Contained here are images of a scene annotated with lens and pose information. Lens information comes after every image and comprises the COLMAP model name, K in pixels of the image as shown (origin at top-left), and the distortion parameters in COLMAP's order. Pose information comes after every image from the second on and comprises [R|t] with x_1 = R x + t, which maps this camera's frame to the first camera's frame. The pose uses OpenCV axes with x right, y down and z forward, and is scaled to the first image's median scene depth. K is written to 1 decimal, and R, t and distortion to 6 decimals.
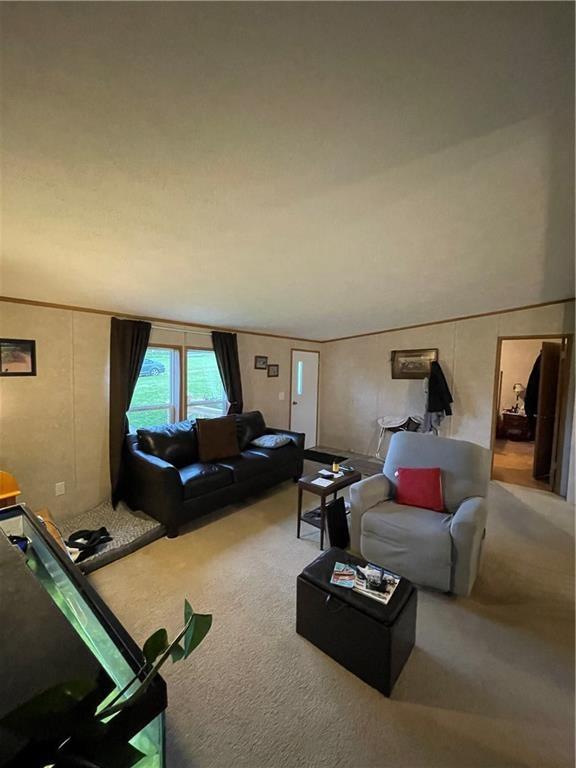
lens RADIAL K [[305.7, 0, 289.8], [0, 305.7, 386.2], [0, 0, 1]] dist [-0.010608, -0.000326]
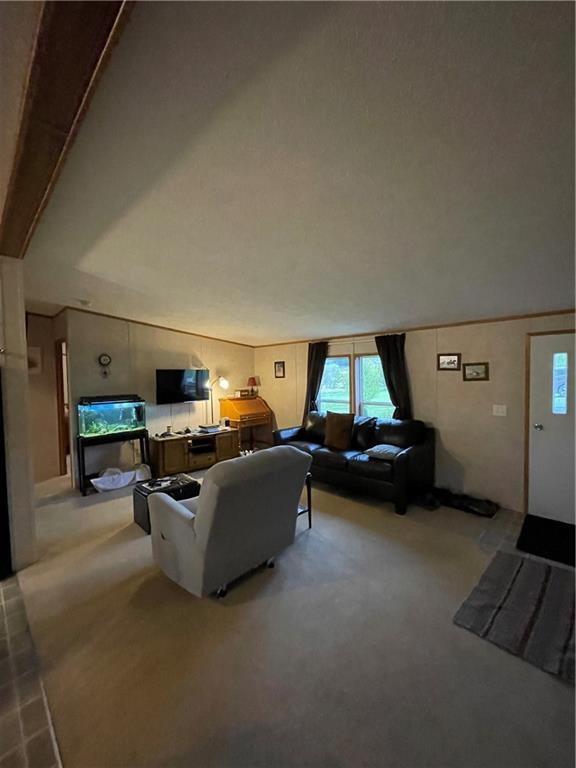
lens RADIAL K [[305.7, 0, 289.7], [0, 305.7, 385.0], [0, 0, 1]] dist [-0.010608, -0.000326]
pose [[-0.069302, 0.017753, -0.997438, 0.838028], [-0.044235, 0.998804, 0.020850, -0.019830], [0.996615, 0.045567, -0.068434, 0.774071]]
